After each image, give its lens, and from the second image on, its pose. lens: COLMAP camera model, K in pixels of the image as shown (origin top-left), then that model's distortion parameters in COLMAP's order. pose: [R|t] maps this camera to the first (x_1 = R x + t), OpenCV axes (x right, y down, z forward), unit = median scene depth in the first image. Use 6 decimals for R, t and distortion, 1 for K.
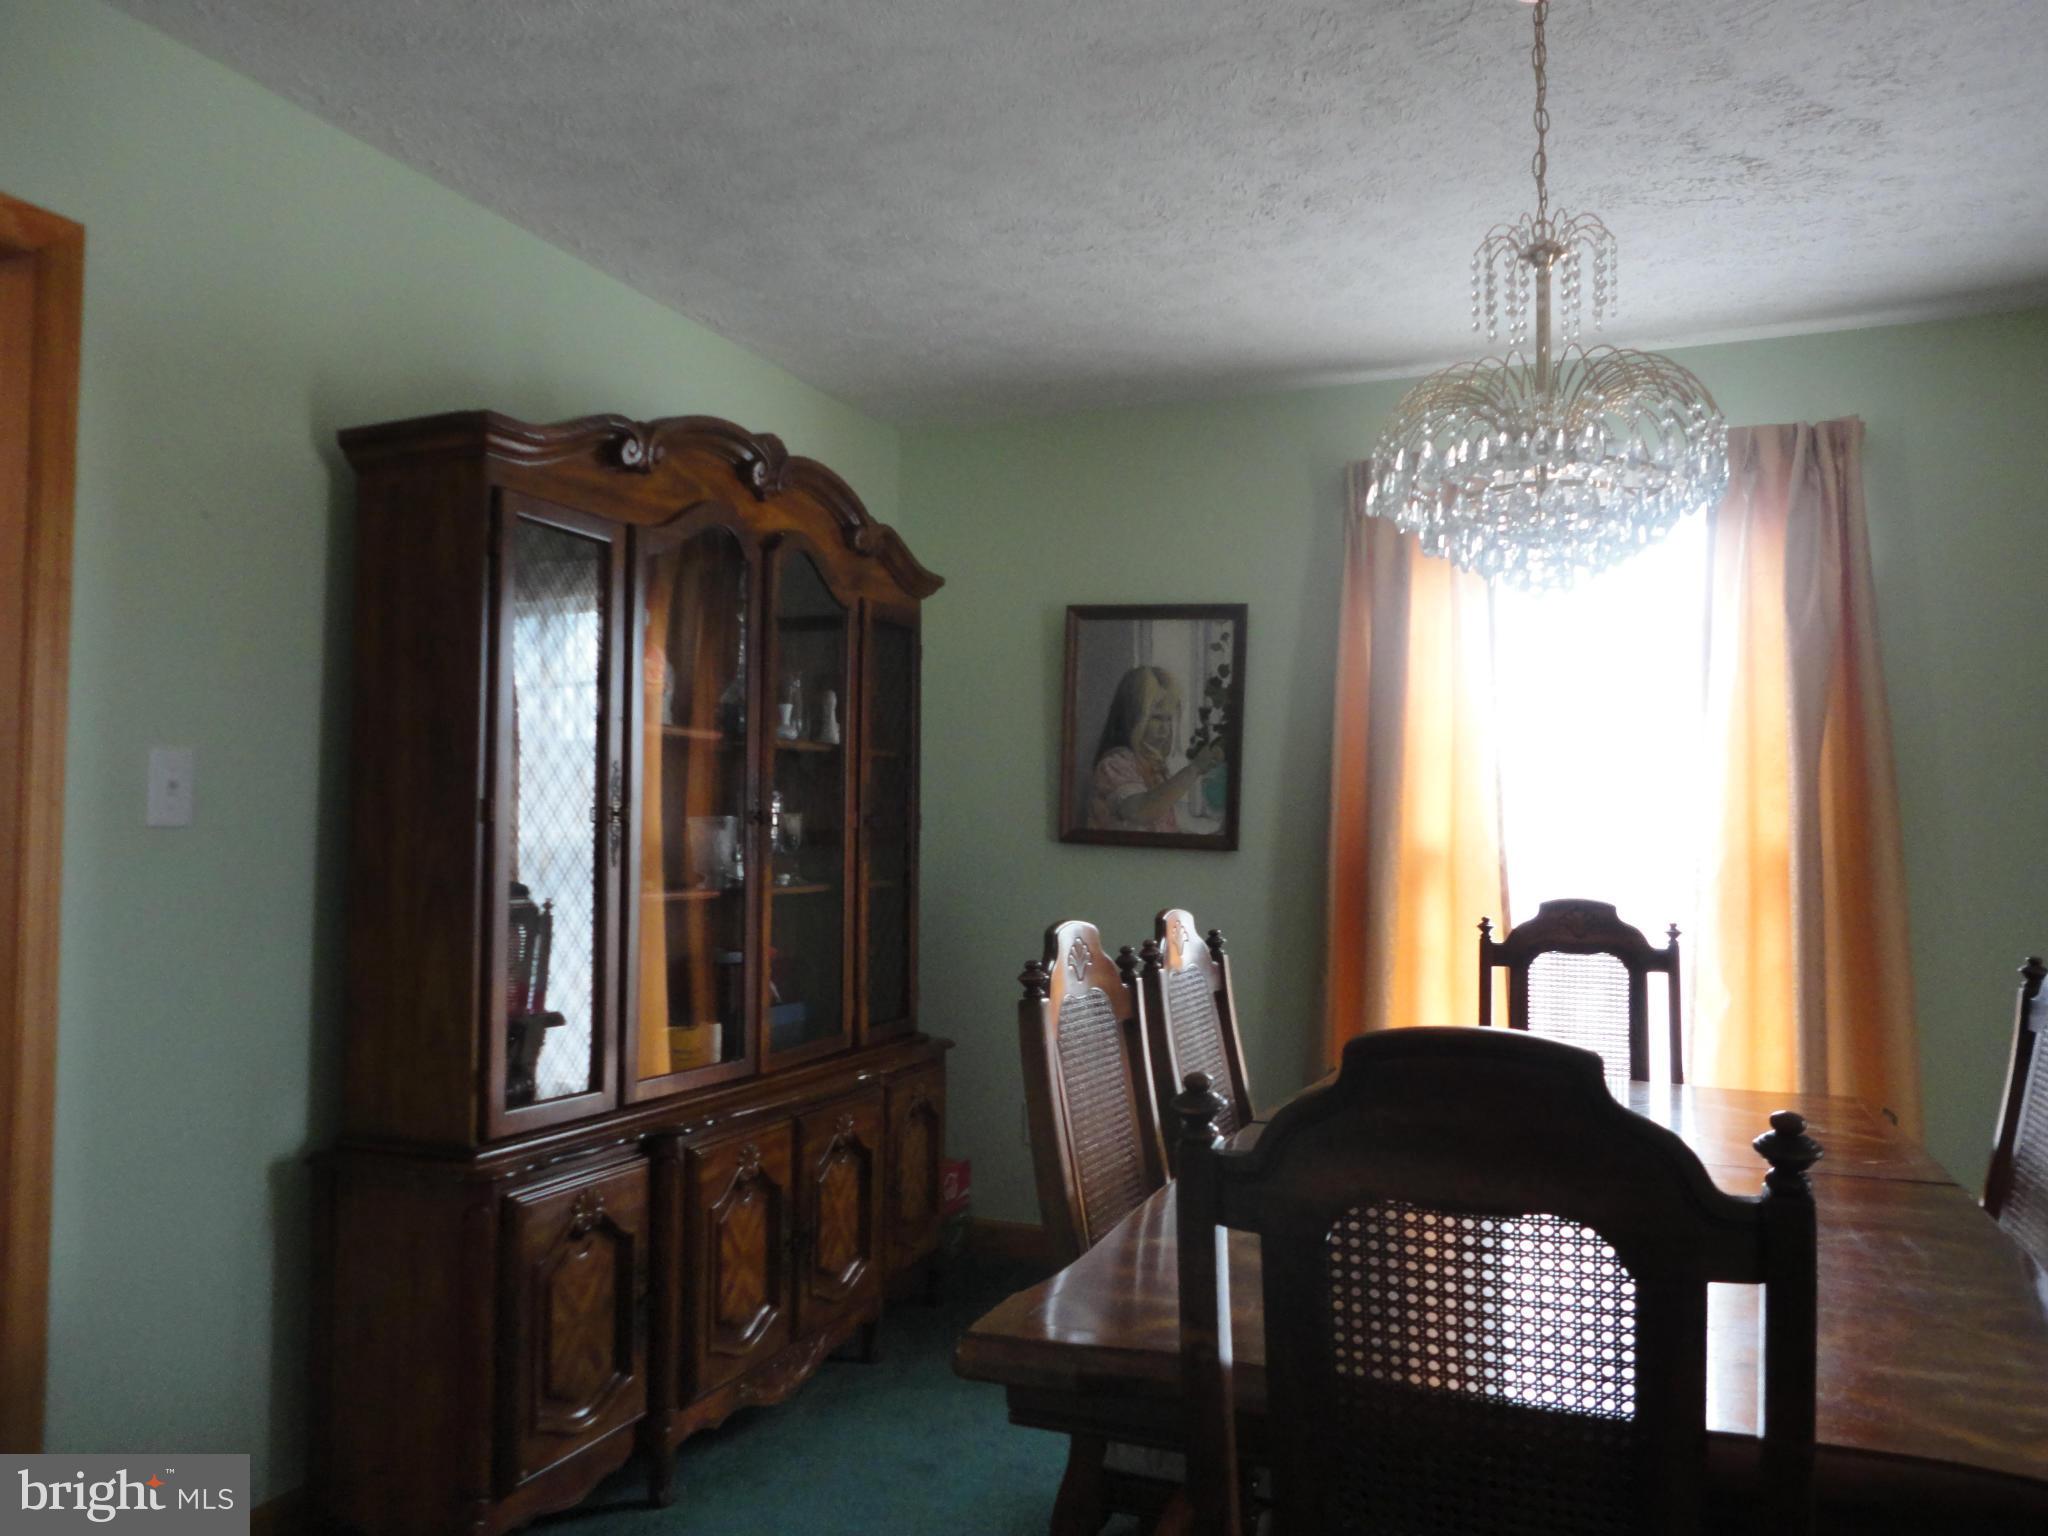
lens RADIAL K [[1490.0, 0, 1024.0], [0, 1490.0, 768.0], [0, 0, 1]] dist [0.022516, -0.003398]
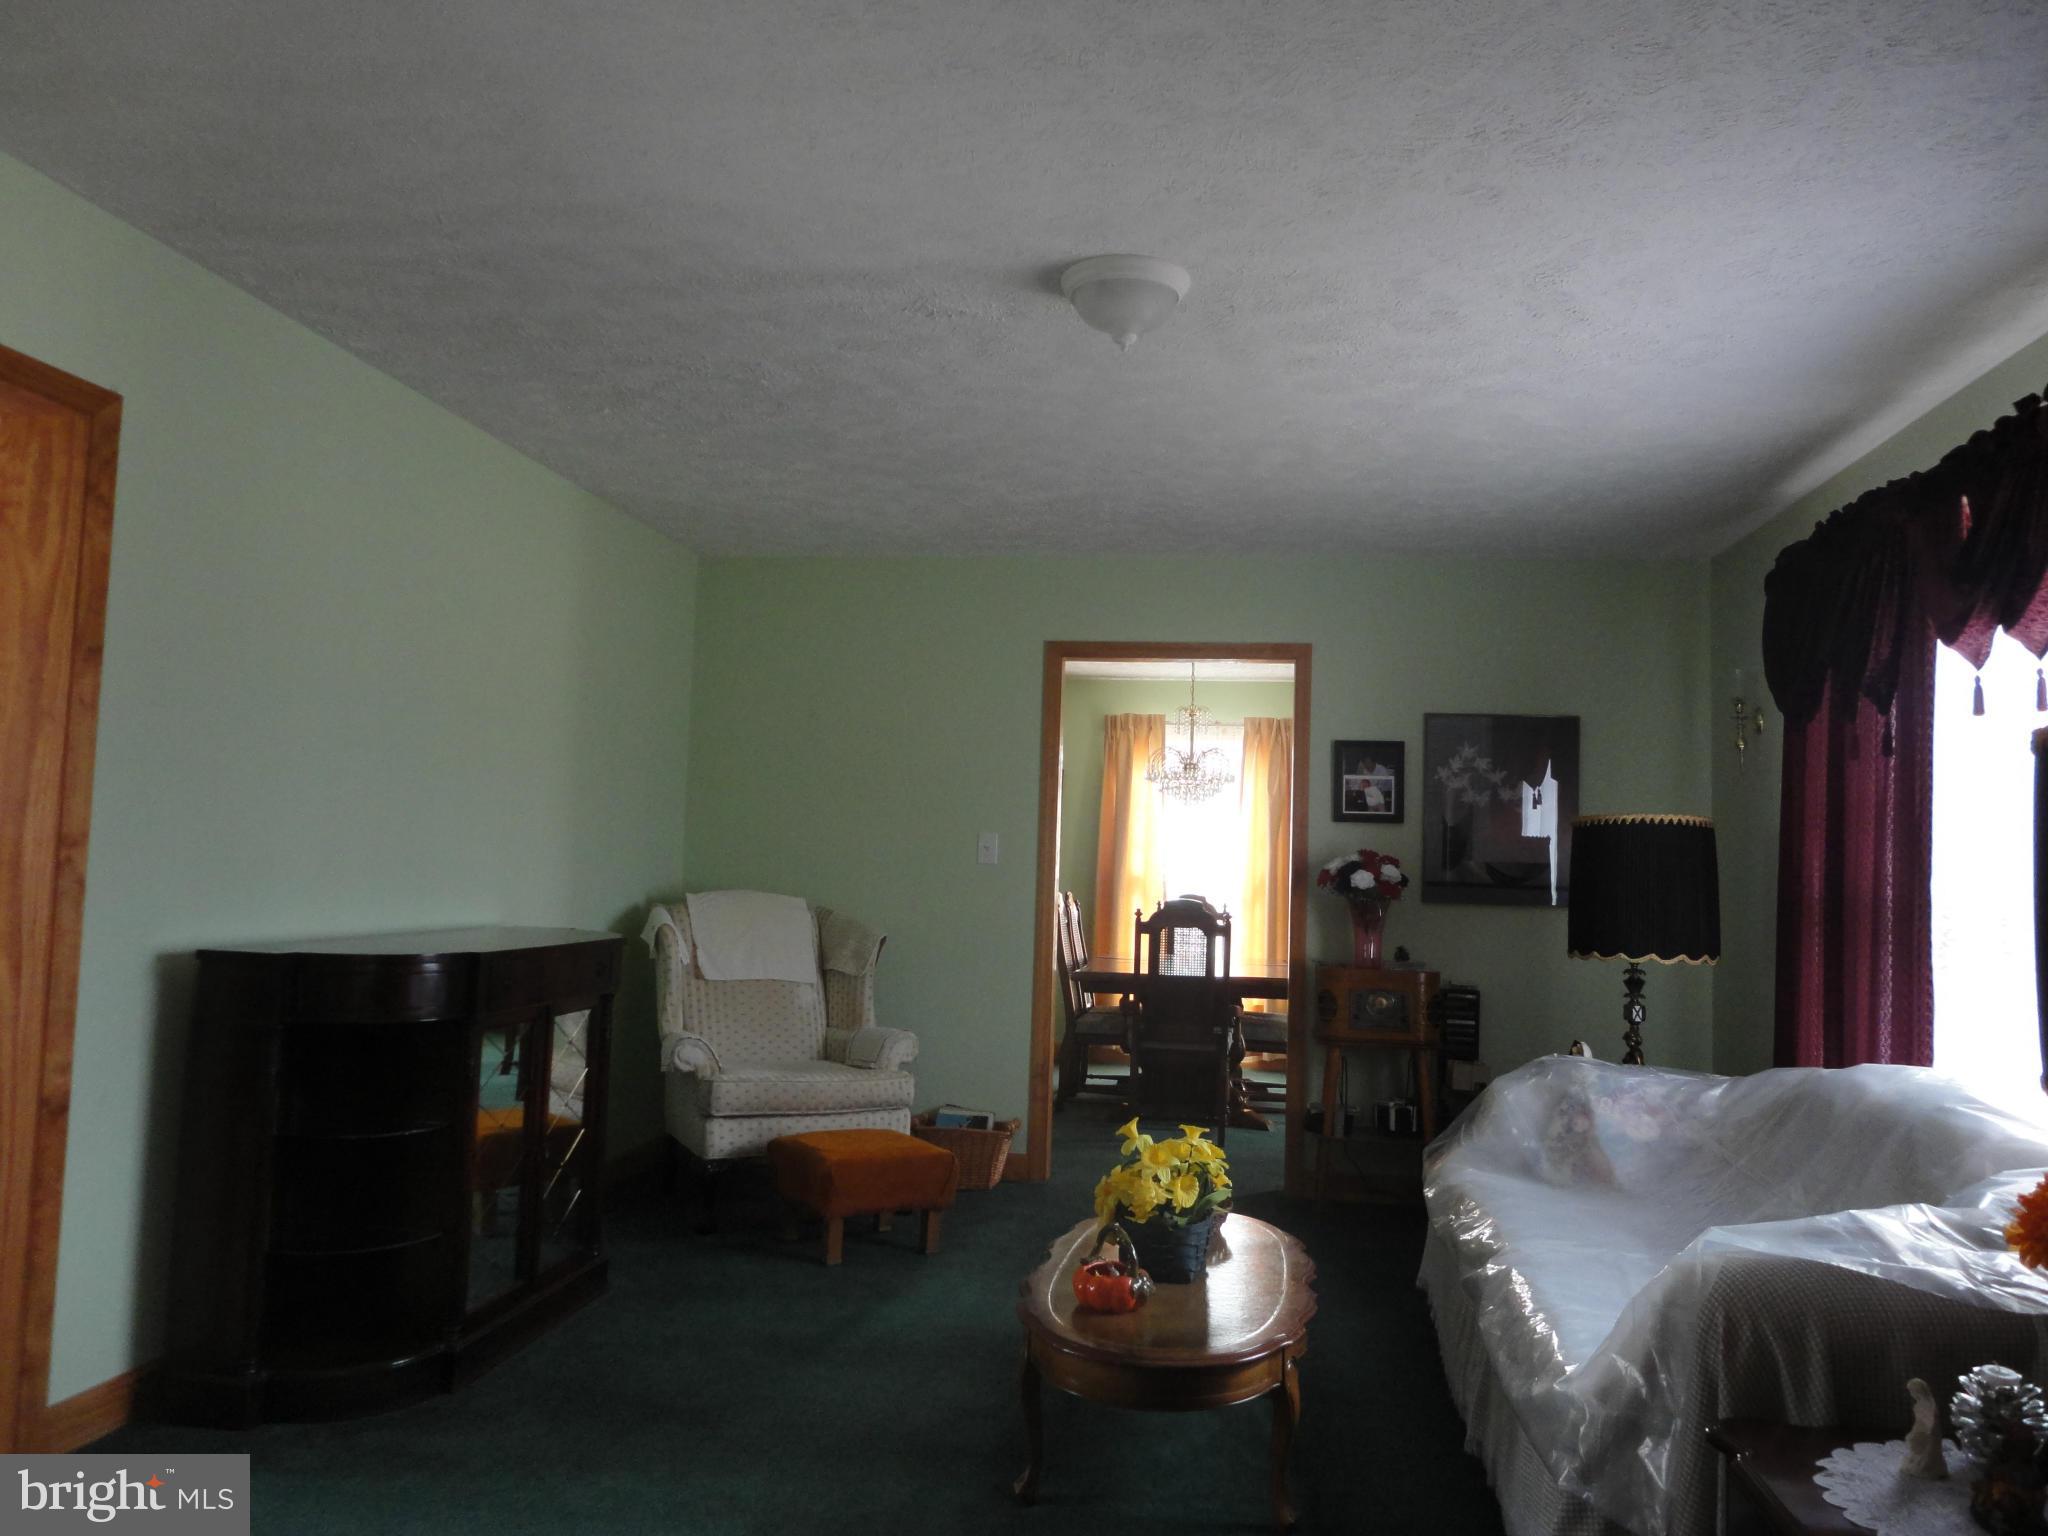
lens RADIAL K [[1490.0, 0, 1024.0], [0, 1490.0, 768.0], [0, 0, 1]] dist [0.022516, -0.003398]
pose [[0.966261, 0.047590, 0.253130, -0.403604], [-0.045706, 0.998866, -0.013321, -0.060318], [-0.253477, 0.001302, 0.967341, -1.008025]]
